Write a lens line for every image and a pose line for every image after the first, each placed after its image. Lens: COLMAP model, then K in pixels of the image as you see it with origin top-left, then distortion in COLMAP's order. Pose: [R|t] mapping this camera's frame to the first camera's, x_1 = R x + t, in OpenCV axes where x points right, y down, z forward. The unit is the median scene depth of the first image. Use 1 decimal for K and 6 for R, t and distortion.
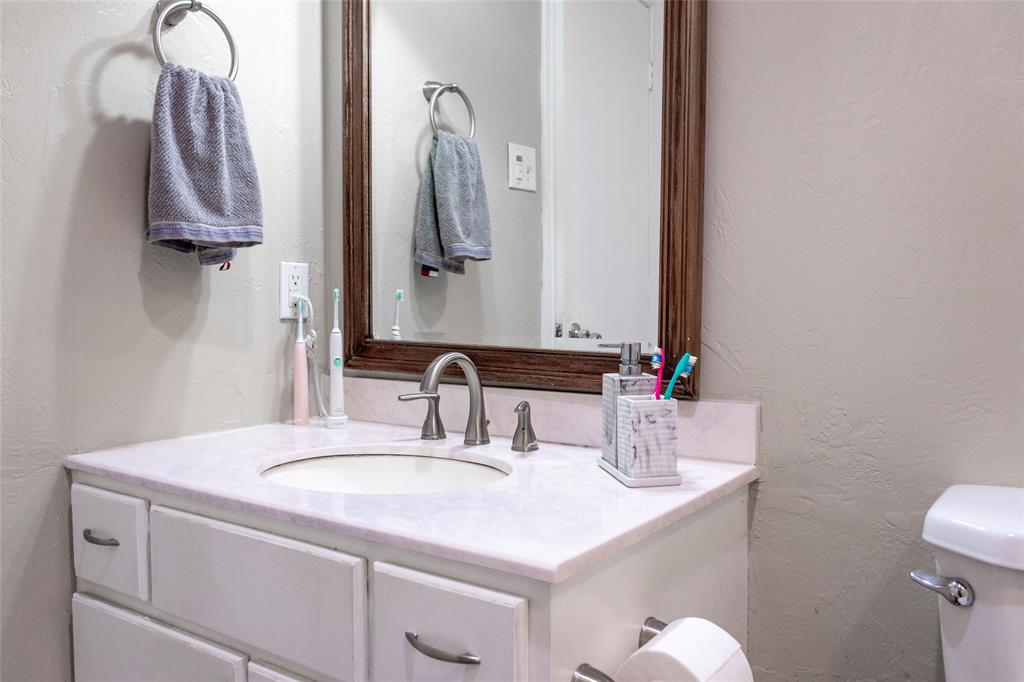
lens RADIAL K [[835.8, 0, 512.0], [0, 835.8, 341.0], [0, 0, 1]] dist [-0.002818, -0.006500]
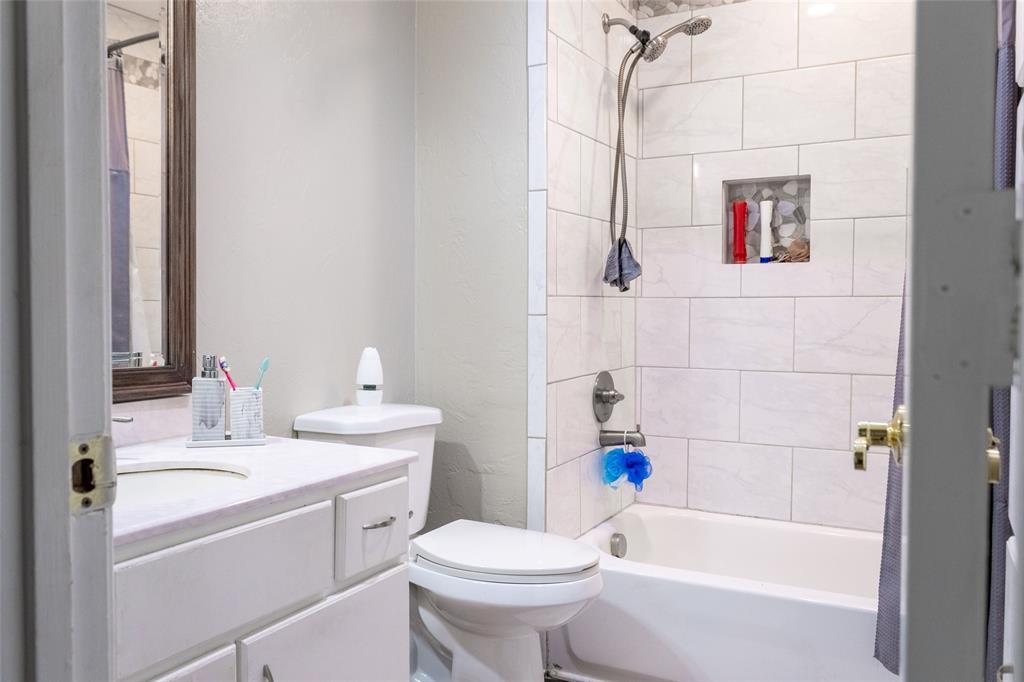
lens RADIAL K [[835.8, 0, 512.0], [0, 835.8, 341.0], [0, 0, 1]] dist [-0.002818, -0.006500]
pose [[-0.123151, -0.042063, 0.991496, -1.513529], [0.055696, 0.997234, 0.049224, -0.073148], [-0.990824, 0.061284, -0.120467, 0.741060]]
